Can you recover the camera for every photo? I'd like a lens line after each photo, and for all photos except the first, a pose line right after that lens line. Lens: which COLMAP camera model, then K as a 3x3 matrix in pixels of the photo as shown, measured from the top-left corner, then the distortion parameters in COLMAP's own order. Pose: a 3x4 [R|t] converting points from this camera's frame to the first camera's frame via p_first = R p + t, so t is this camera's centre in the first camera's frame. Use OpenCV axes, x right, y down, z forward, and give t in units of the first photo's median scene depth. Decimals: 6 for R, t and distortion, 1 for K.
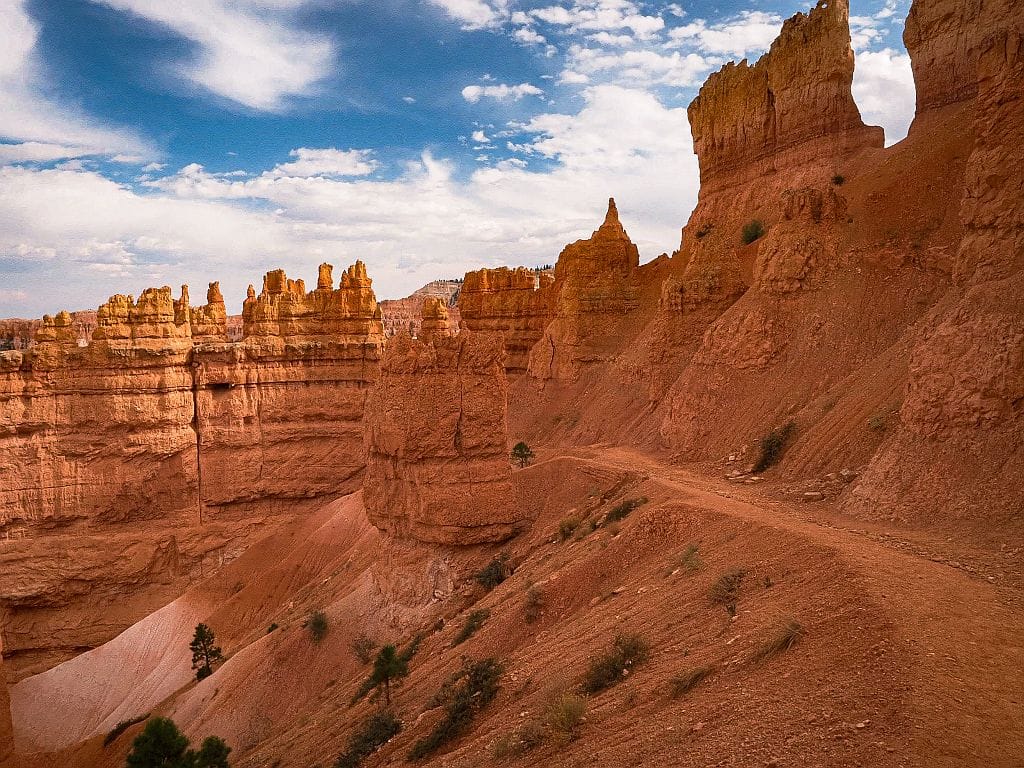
lens RADIAL K [[740.9, 0, 503.2], [0, 740.9, 387.5], [0, 0, 1]] dist [-0.012879, 0.004366]
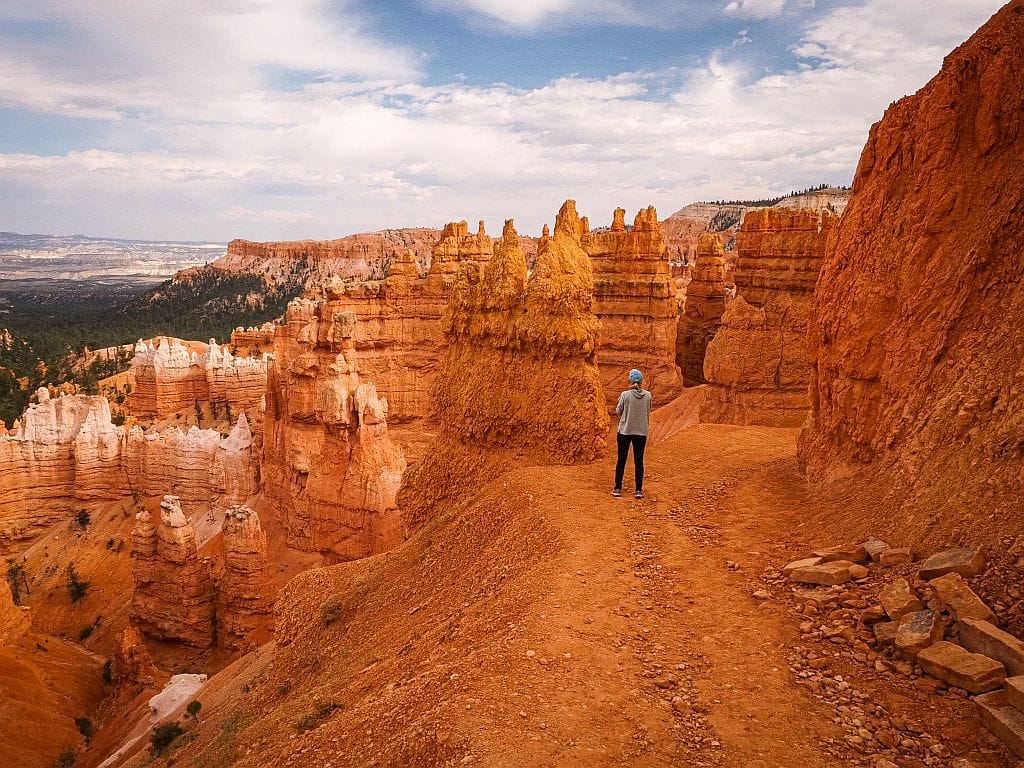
lens RADIAL K [[762.0, 0, 510.9], [0, 762.0, 391.1], [0, 0, 1]] dist [0.000263, 0.000725]
pose [[0.949990, 0.071449, -0.303996, -0.029801], [-0.040340, 0.993395, 0.107416, -0.011854], [0.309663, -0.089781, 0.946598, -0.159484]]
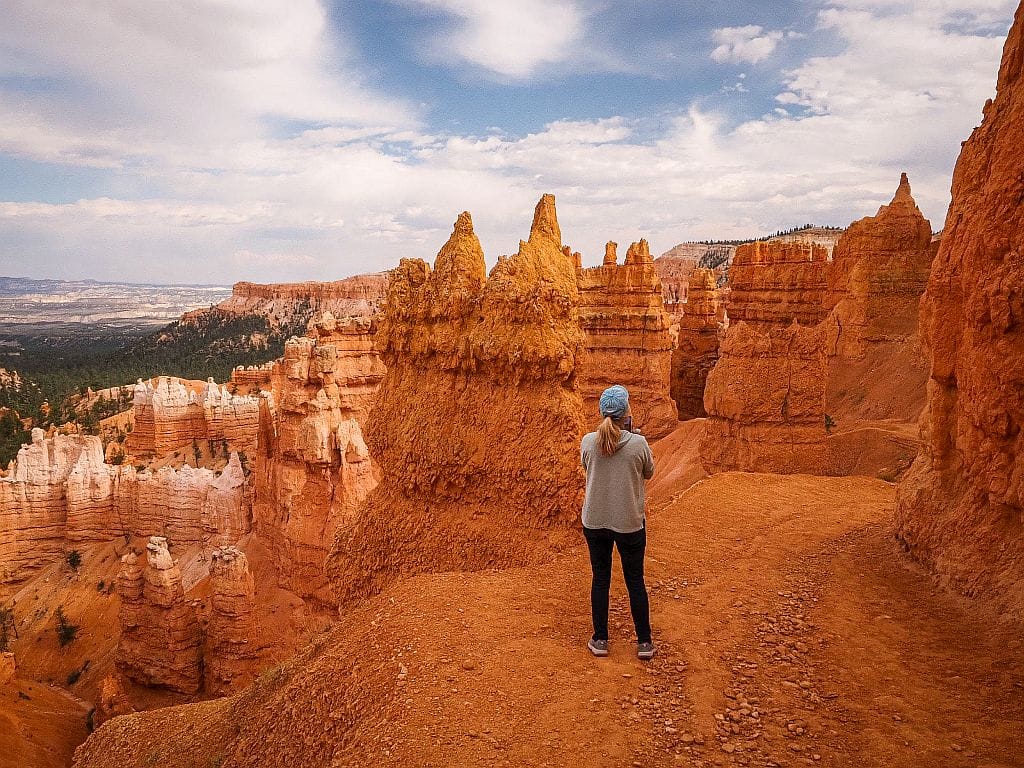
lens RADIAL K [[740.9, 0, 511.7], [0, 740.9, 397.7], [0, 0, 1]] dist [-0.012879, 0.004366]
pose [[0.951637, 0.049750, -0.303169, -0.037229], [-0.030199, 0.997170, 0.068842, -0.007186], [0.305736, -0.056357, 0.950447, -0.111529]]
